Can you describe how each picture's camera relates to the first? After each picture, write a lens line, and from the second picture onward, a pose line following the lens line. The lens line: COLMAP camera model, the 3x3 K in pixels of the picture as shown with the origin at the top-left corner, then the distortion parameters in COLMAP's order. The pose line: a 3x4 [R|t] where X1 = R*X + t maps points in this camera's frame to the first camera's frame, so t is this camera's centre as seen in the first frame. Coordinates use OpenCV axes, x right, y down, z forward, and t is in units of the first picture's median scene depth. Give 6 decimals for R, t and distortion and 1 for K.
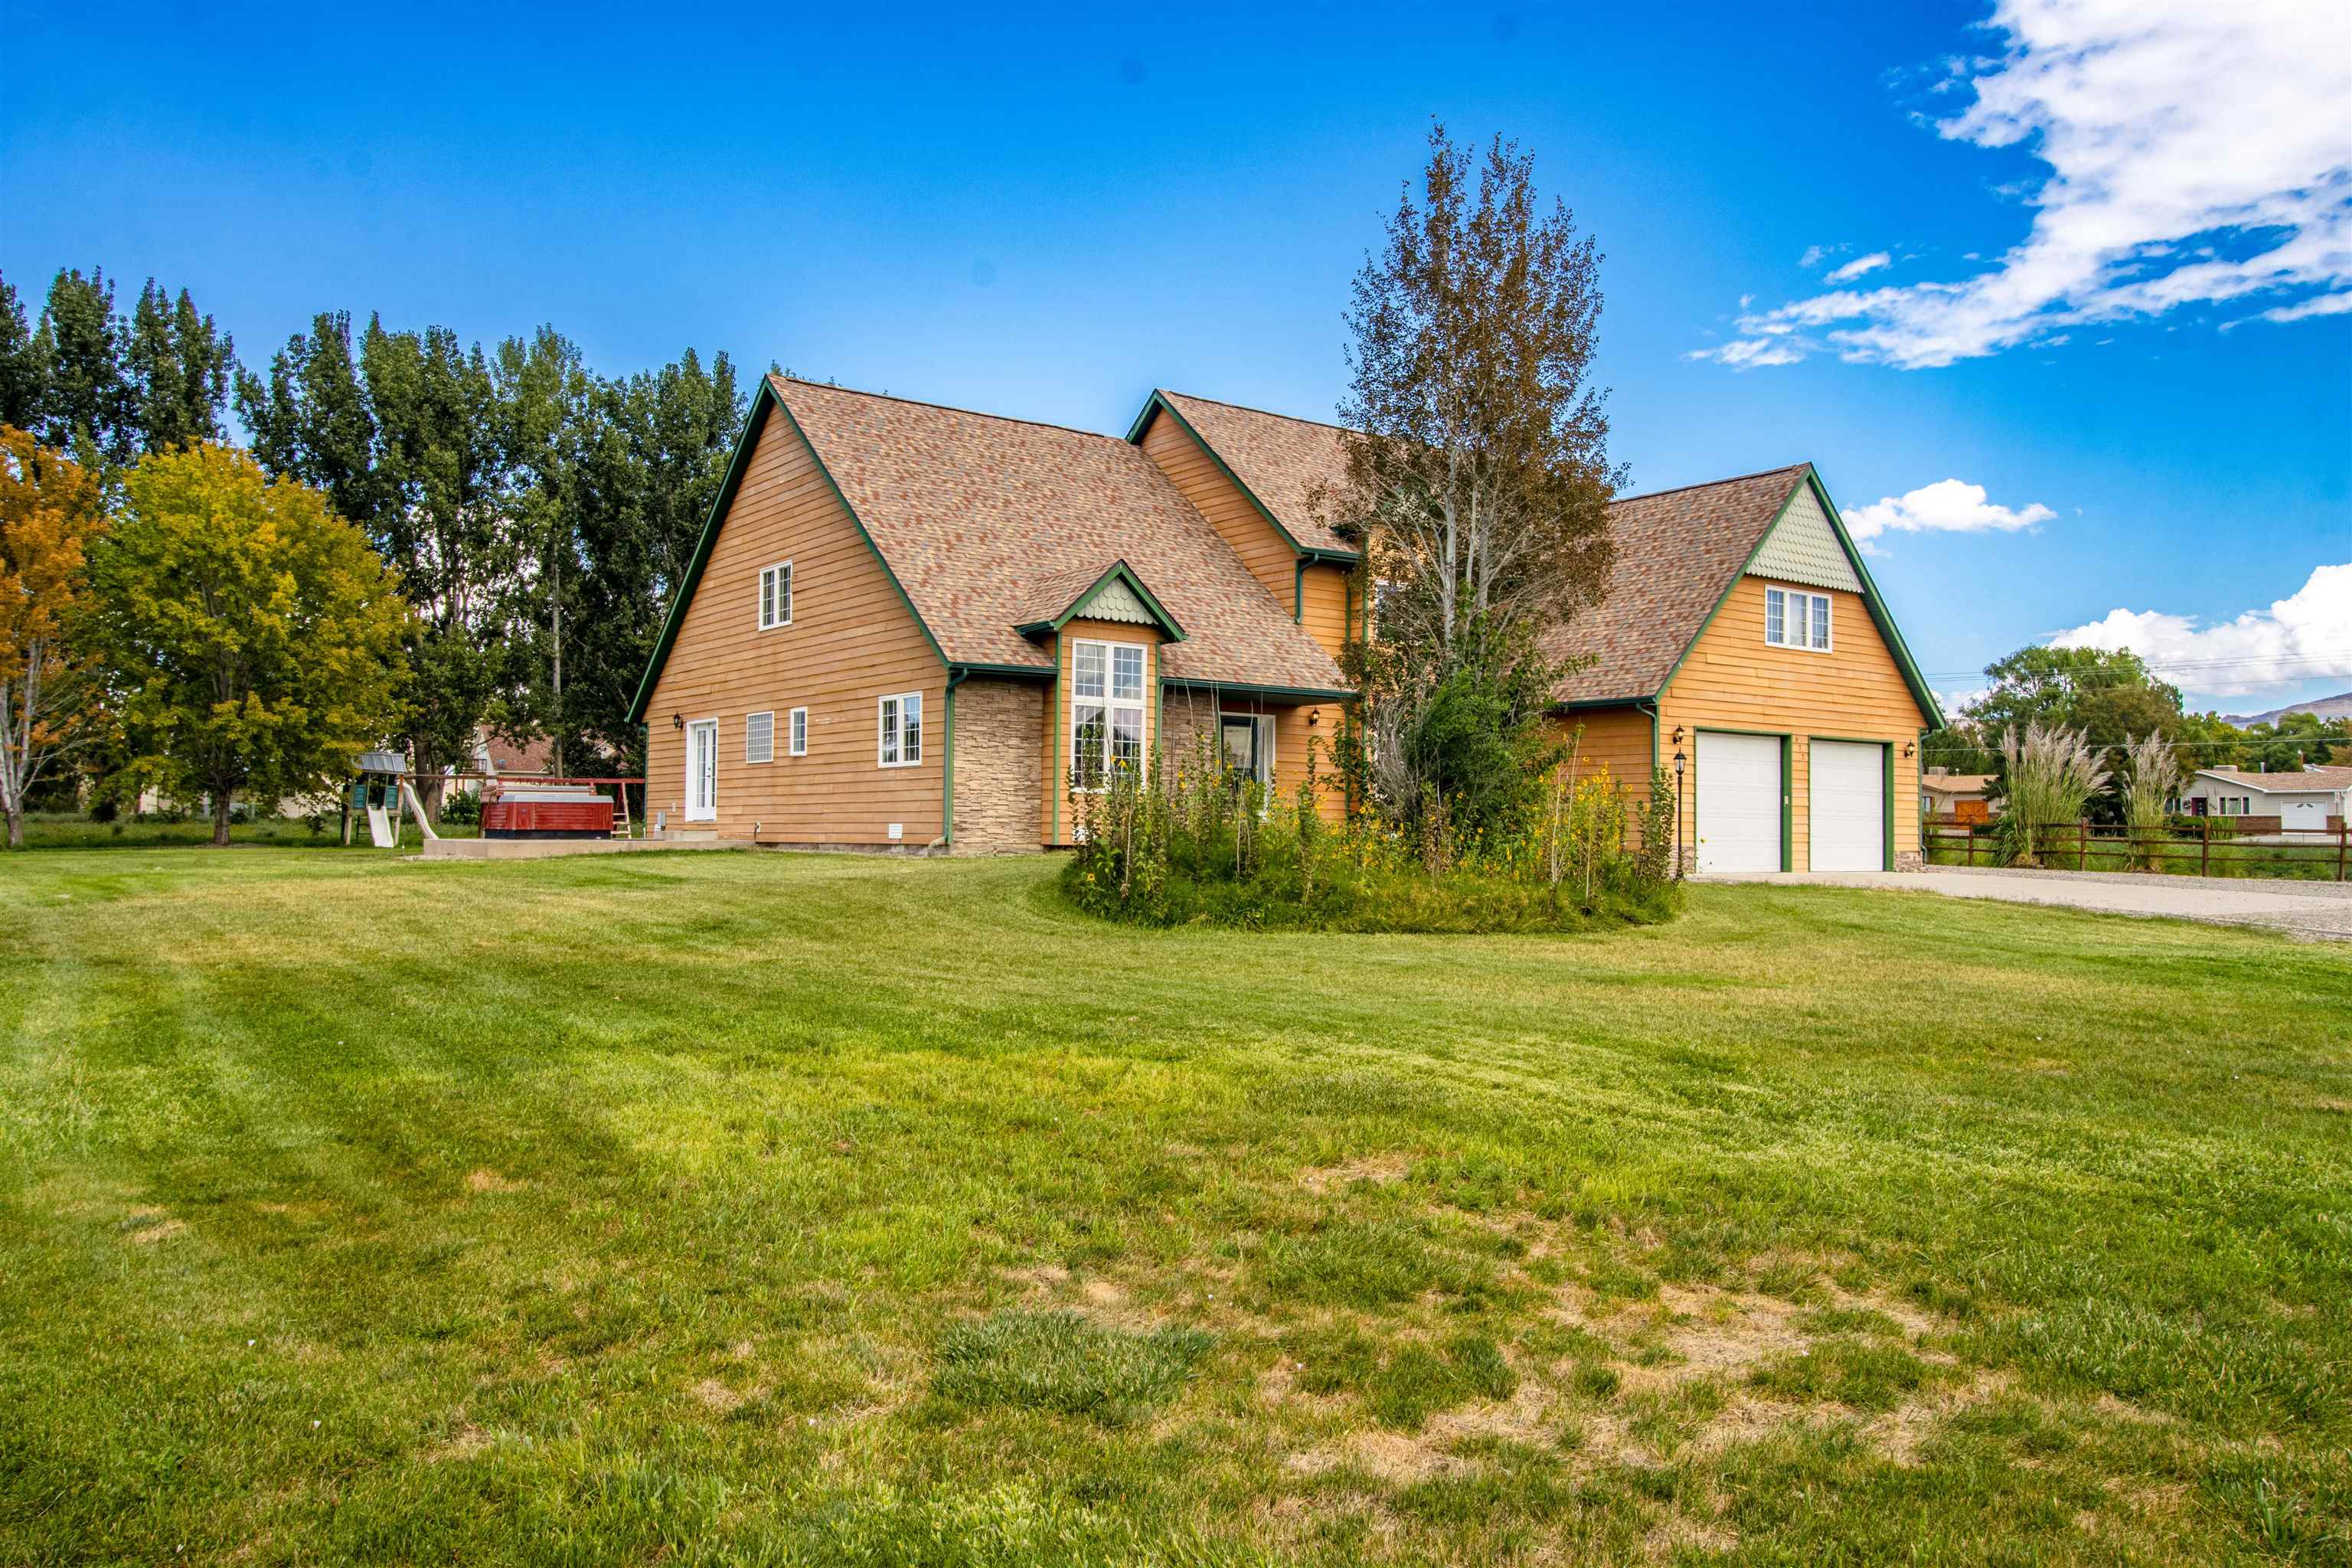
lens RADIAL K [[1693.2, 0, 1177.2], [0, 1693.2, 785.8], [0, 0, 1]] dist [-0.002276, -0.000184]
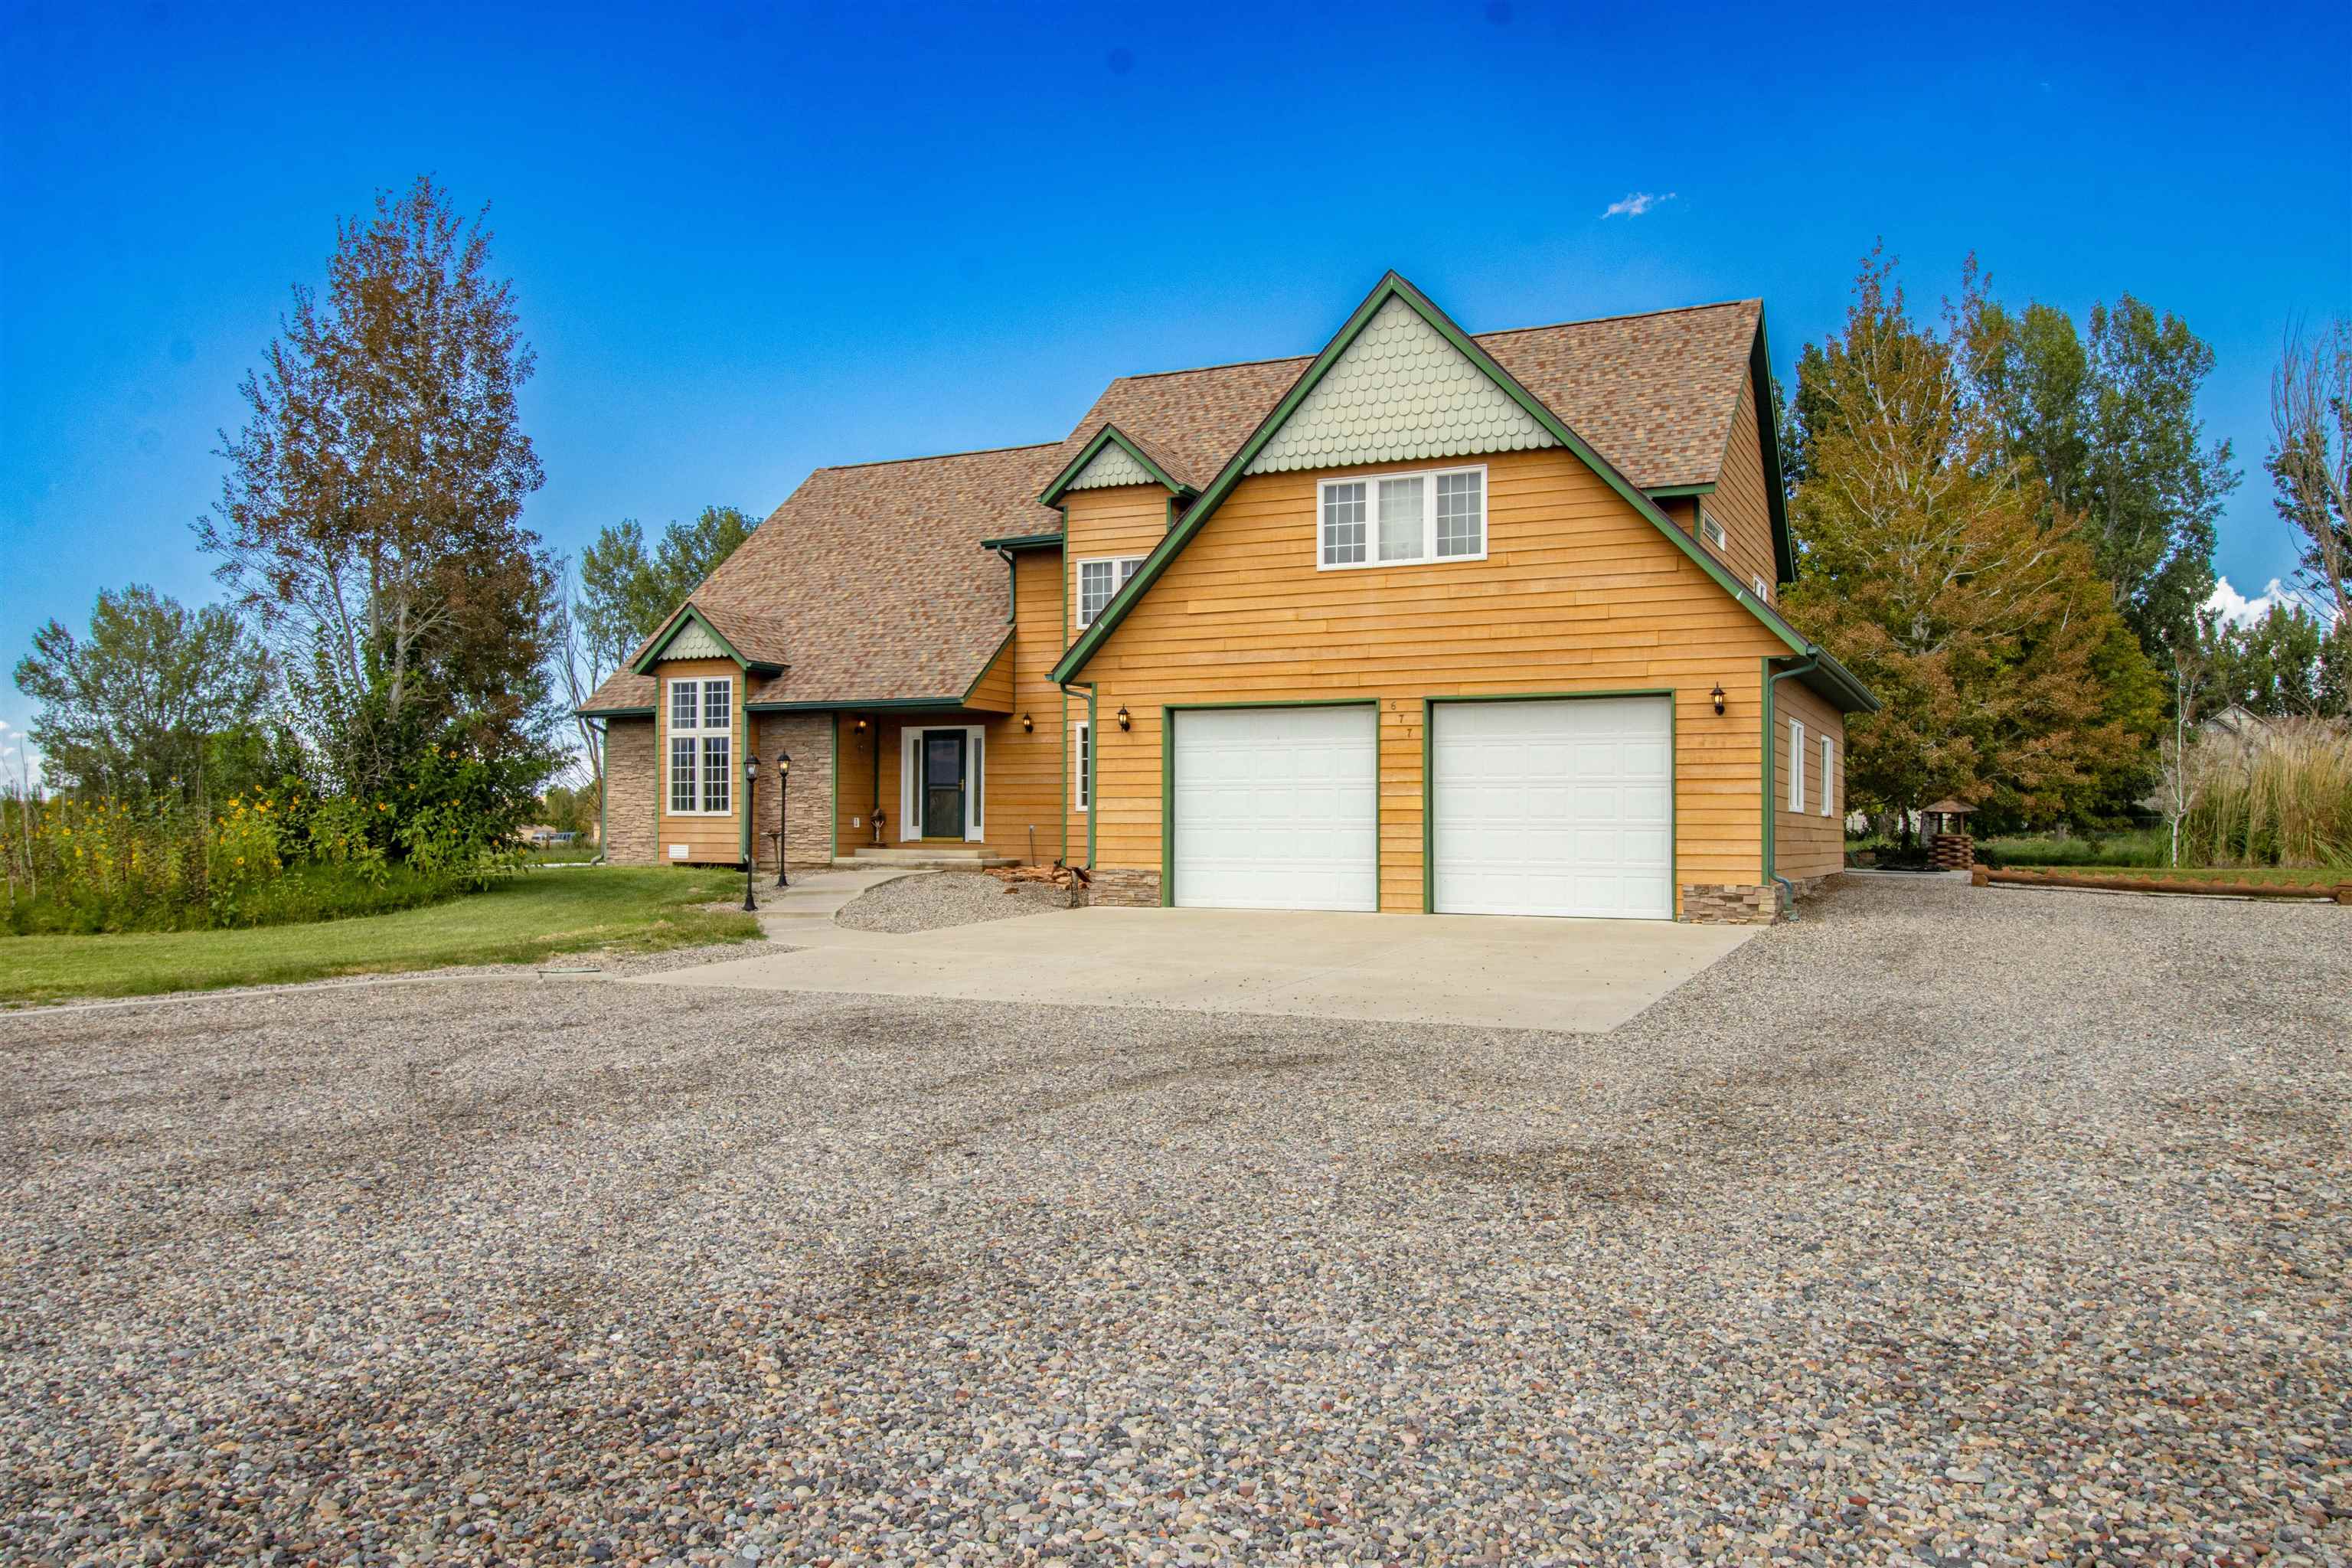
lens RADIAL K [[1693.2, 0, 1176.5], [0, 1693.2, 793.2], [0, 0, 1]] dist [-0.002276, -0.000184]
pose [[0.469565, -0.027292, -0.882476, 1.062098], [0.027505, 0.999489, -0.016275, 0.016184], [0.882469, -0.016631, 0.470076, 0.745260]]
